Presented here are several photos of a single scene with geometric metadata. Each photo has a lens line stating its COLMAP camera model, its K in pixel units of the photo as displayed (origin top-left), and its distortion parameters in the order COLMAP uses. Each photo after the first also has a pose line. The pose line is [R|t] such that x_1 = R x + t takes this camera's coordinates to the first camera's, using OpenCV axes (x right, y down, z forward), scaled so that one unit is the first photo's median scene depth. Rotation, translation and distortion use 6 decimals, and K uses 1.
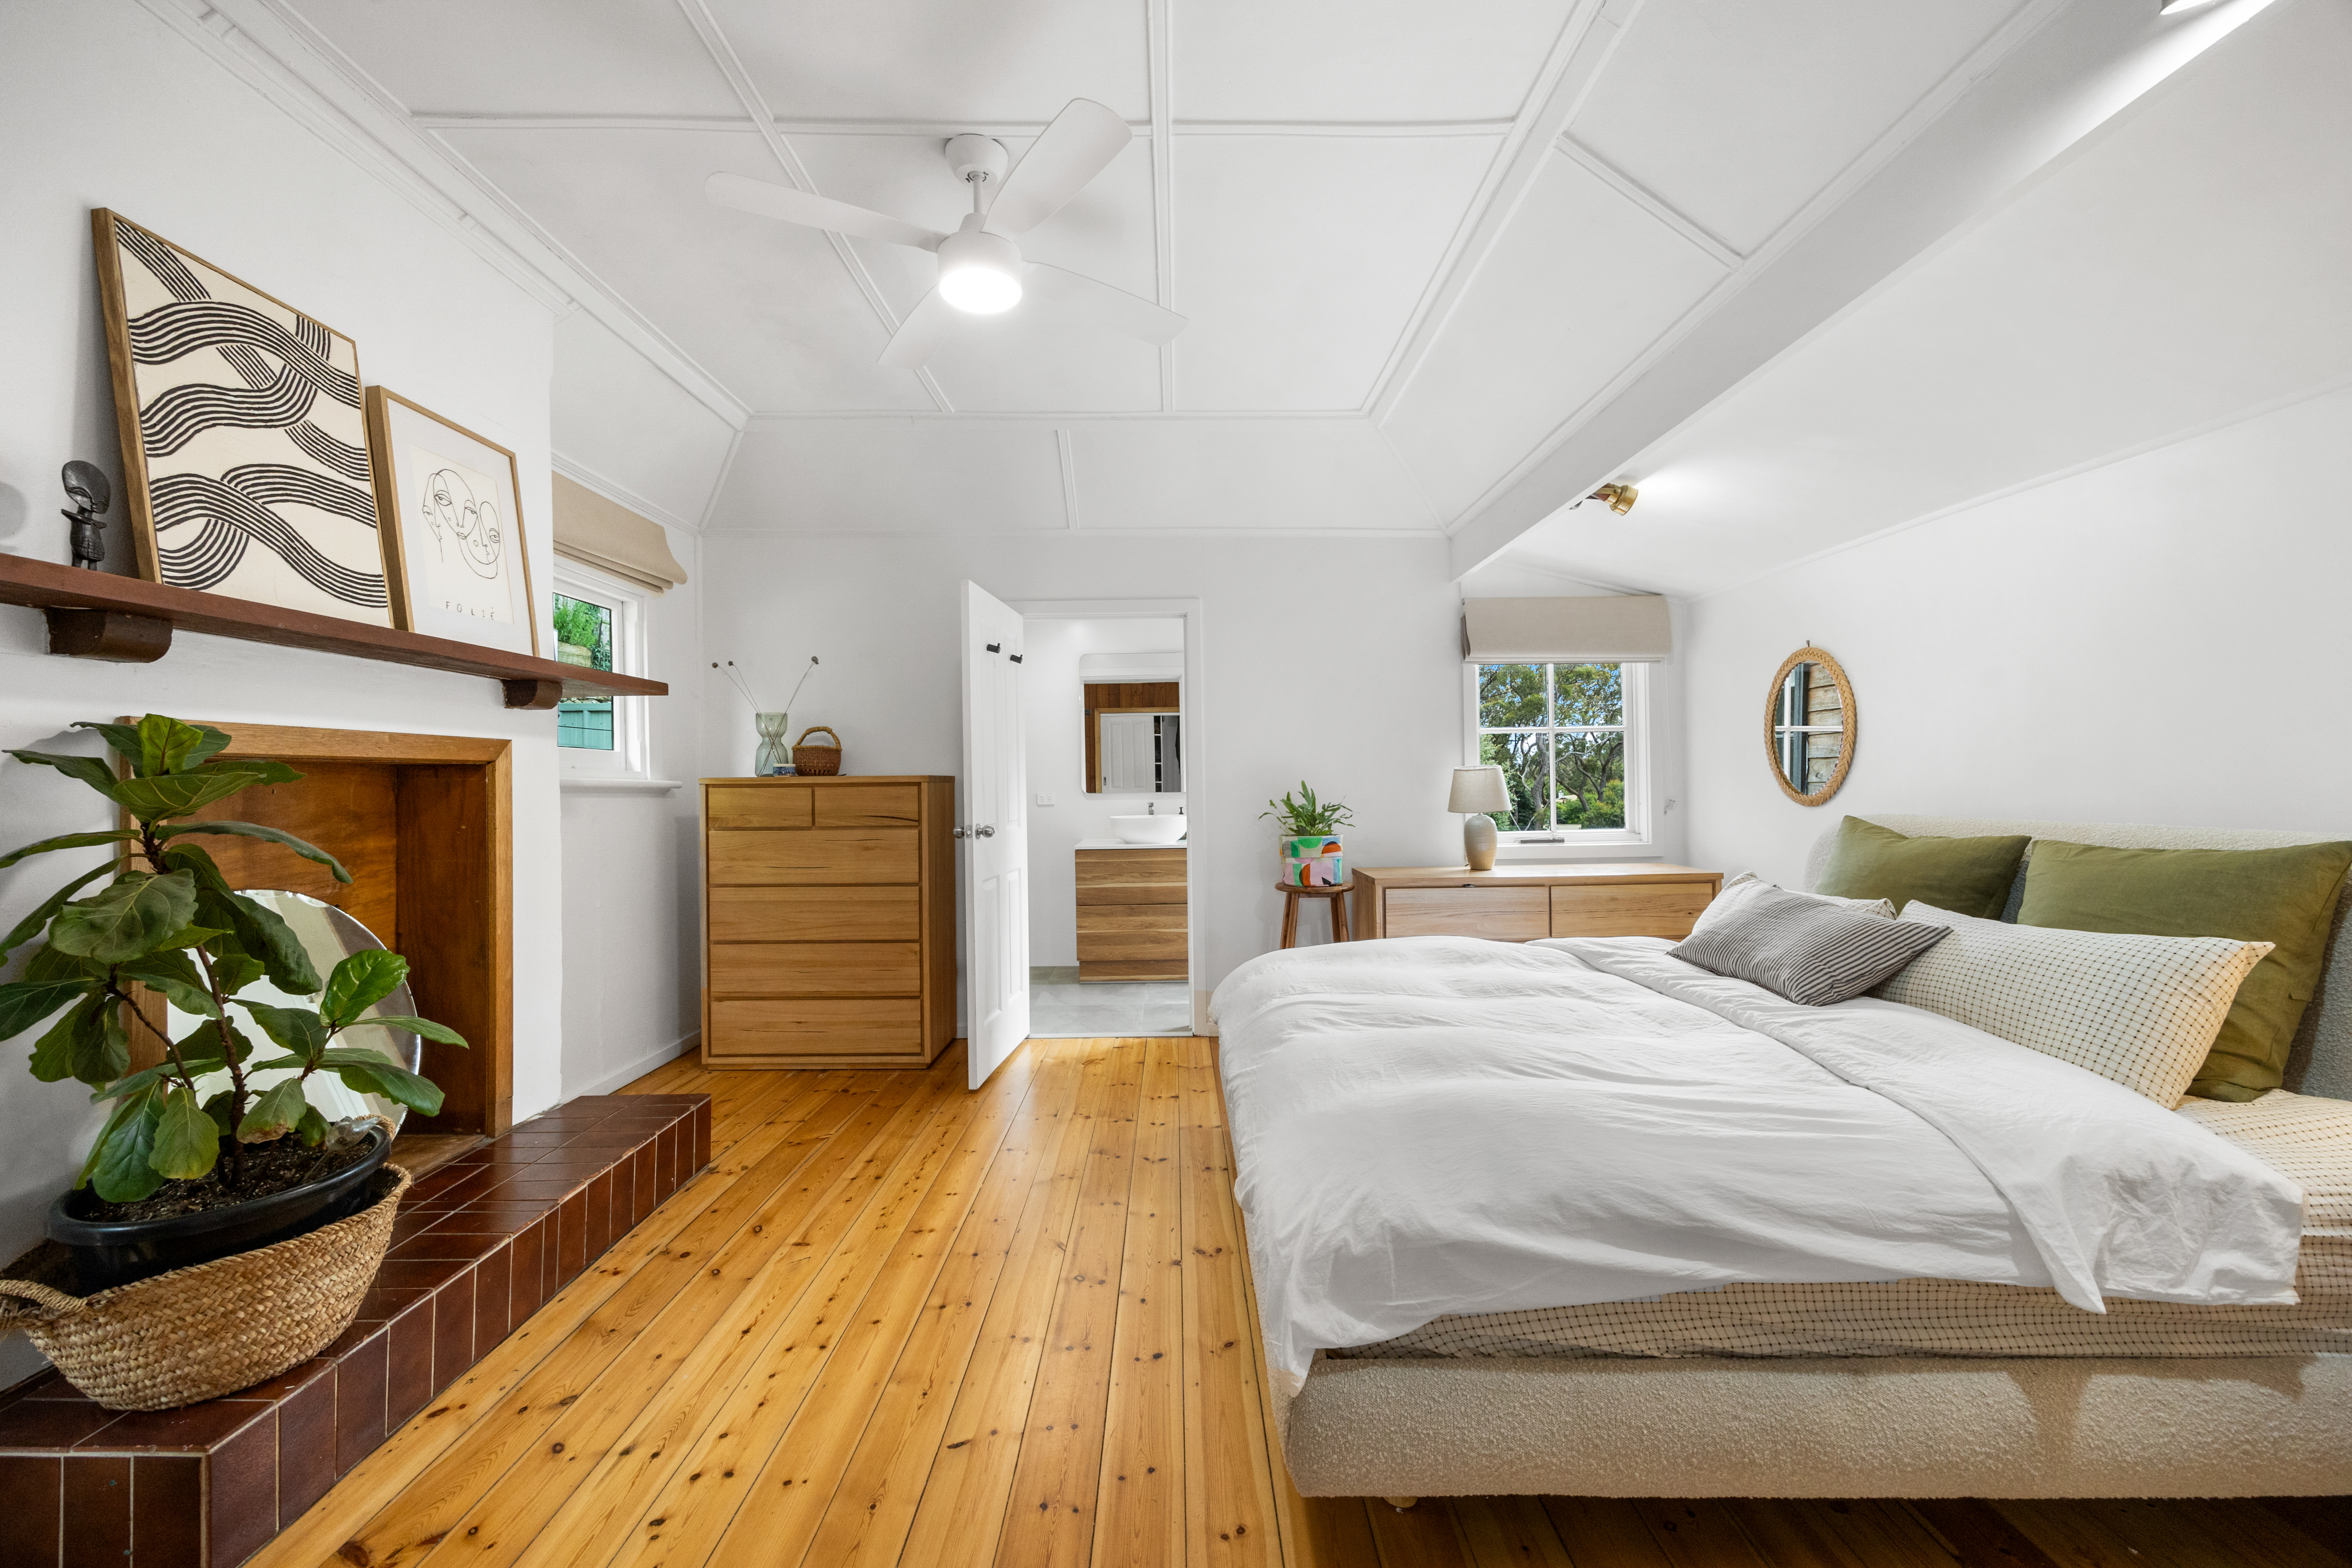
lens RADIAL K [[905.4, 0, 1174.8], [0, 905.4, 772.8], [0, 0, 1]] dist [0.000416, 0.000225]
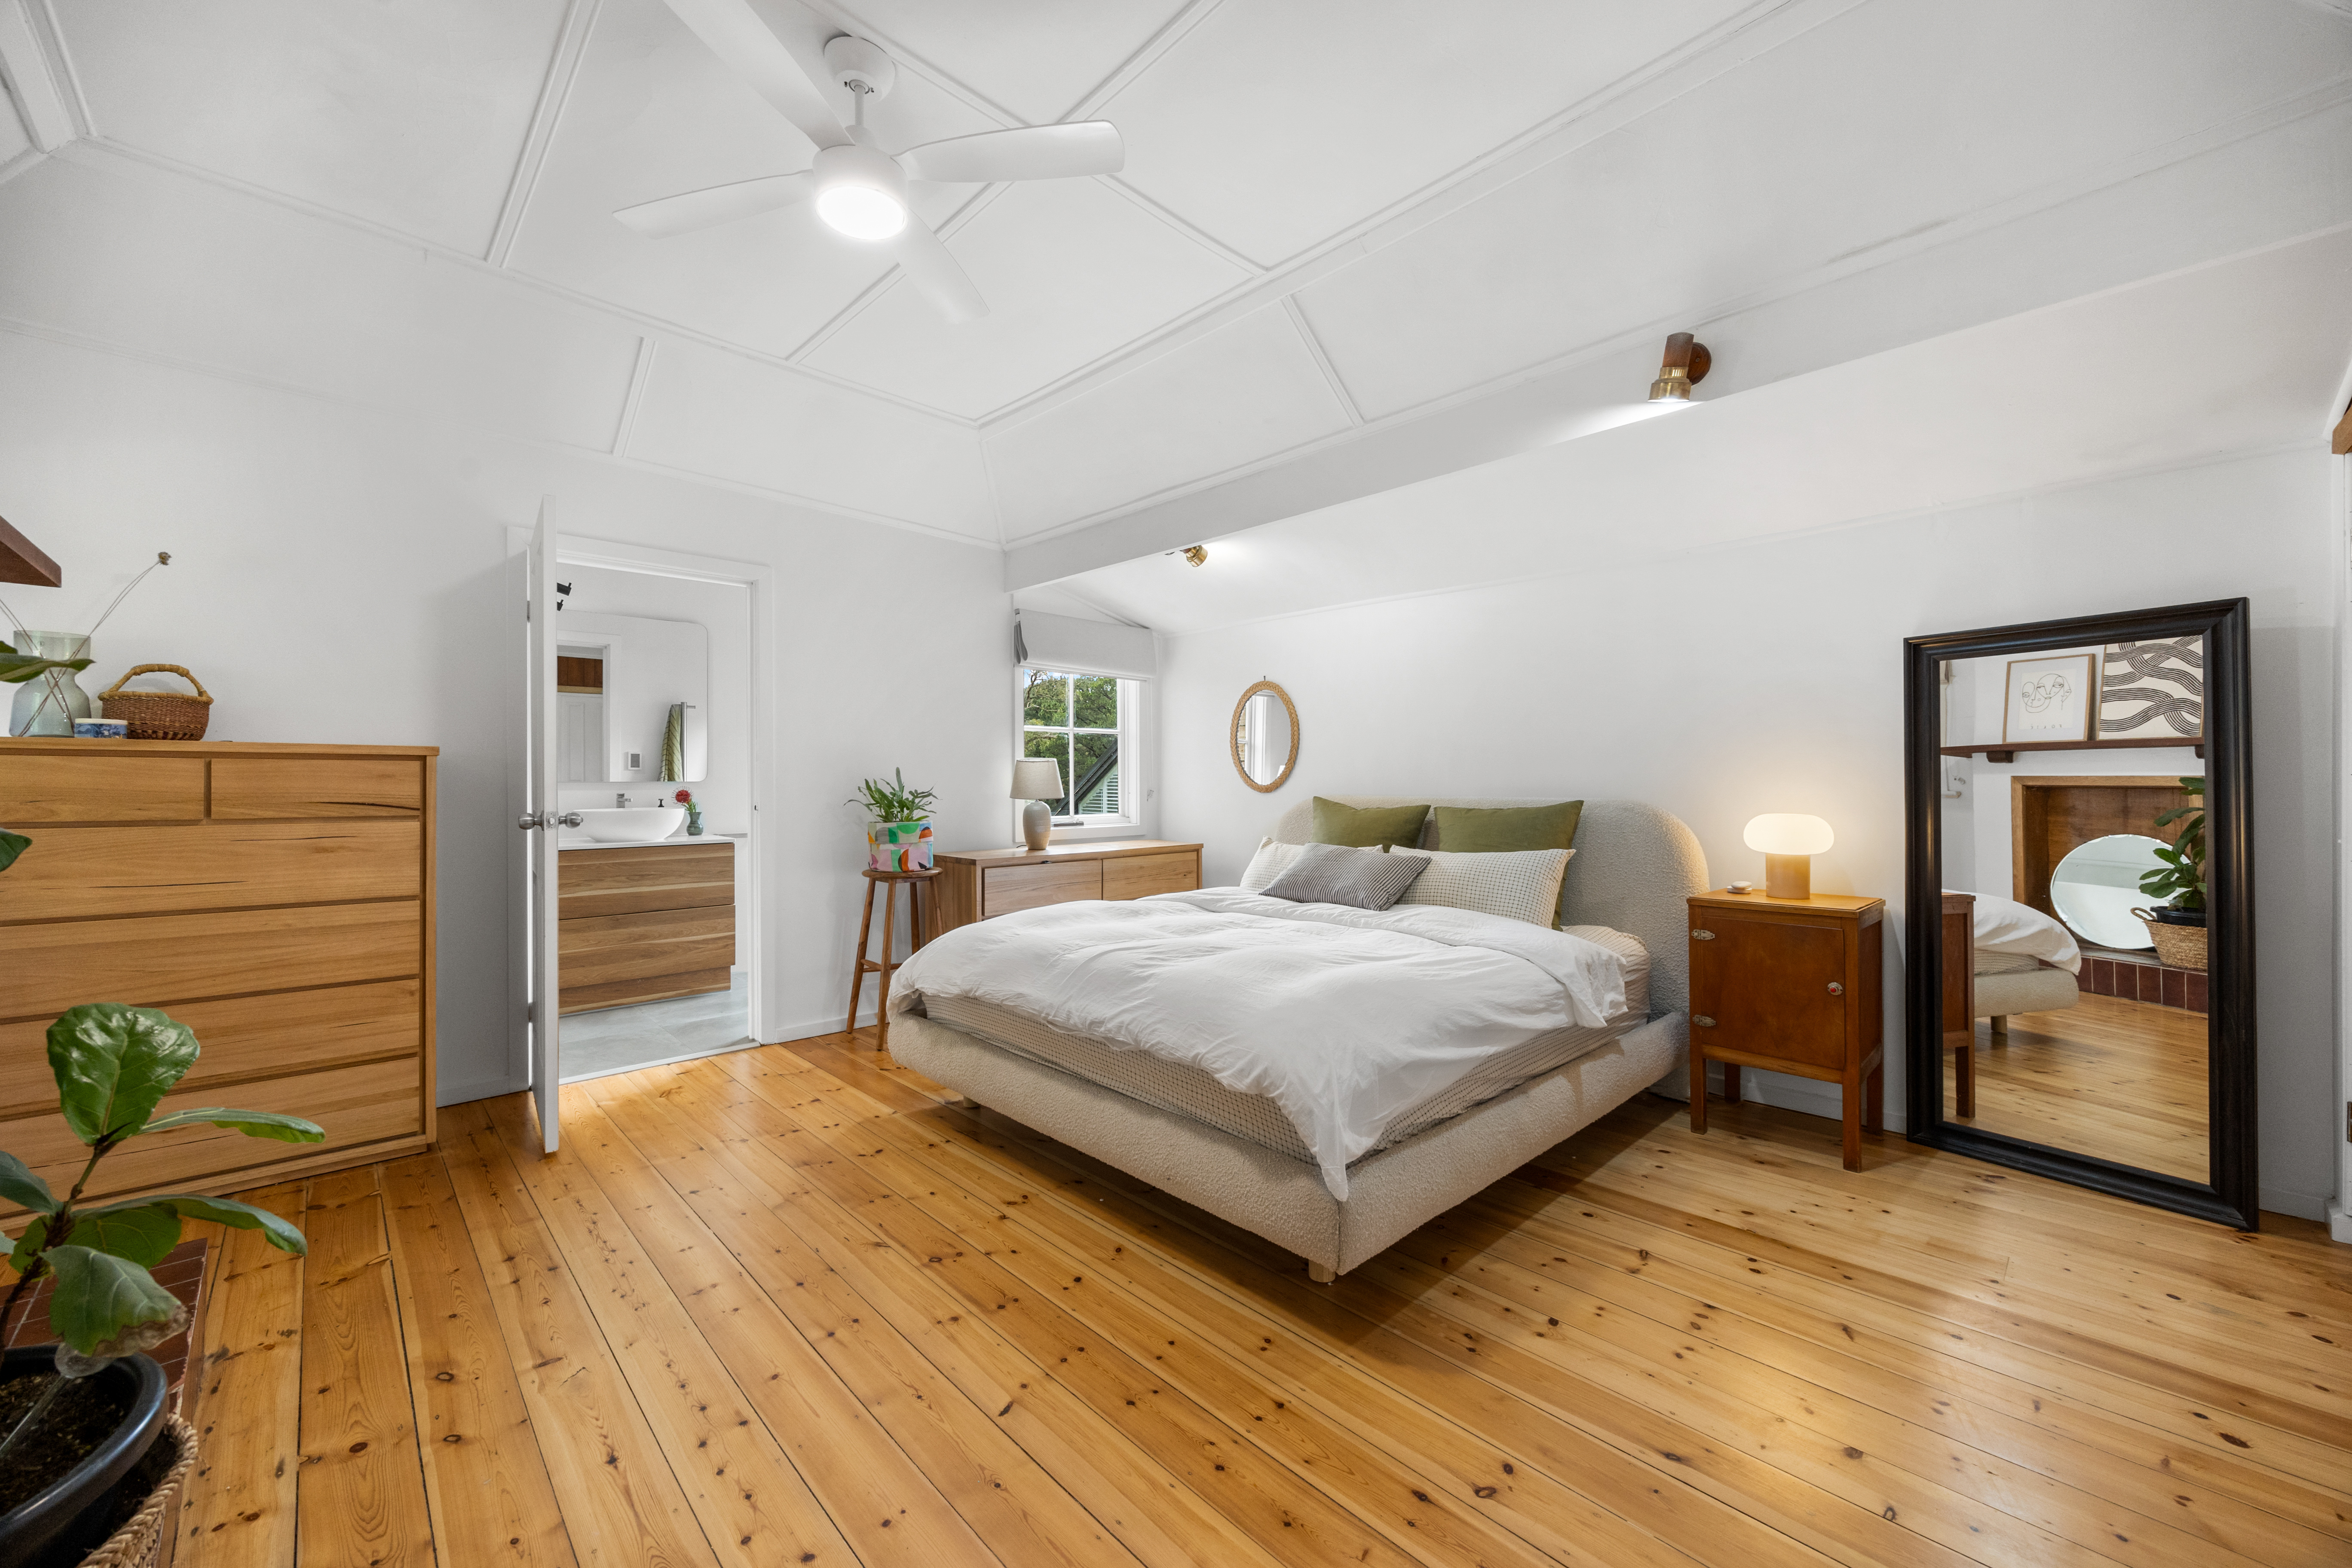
lens RADIAL K [[893.0, 0, 1176.6], [0, 893.0, 775.3], [0, 0, 1]] dist [-0.001723, 0.000128]
pose [[0.723643, 0.018031, 0.689939, -0.340997], [-0.016056, 0.999828, -0.009289, 0.023304], [-0.689988, -0.004356, 0.723808, 0.072420]]
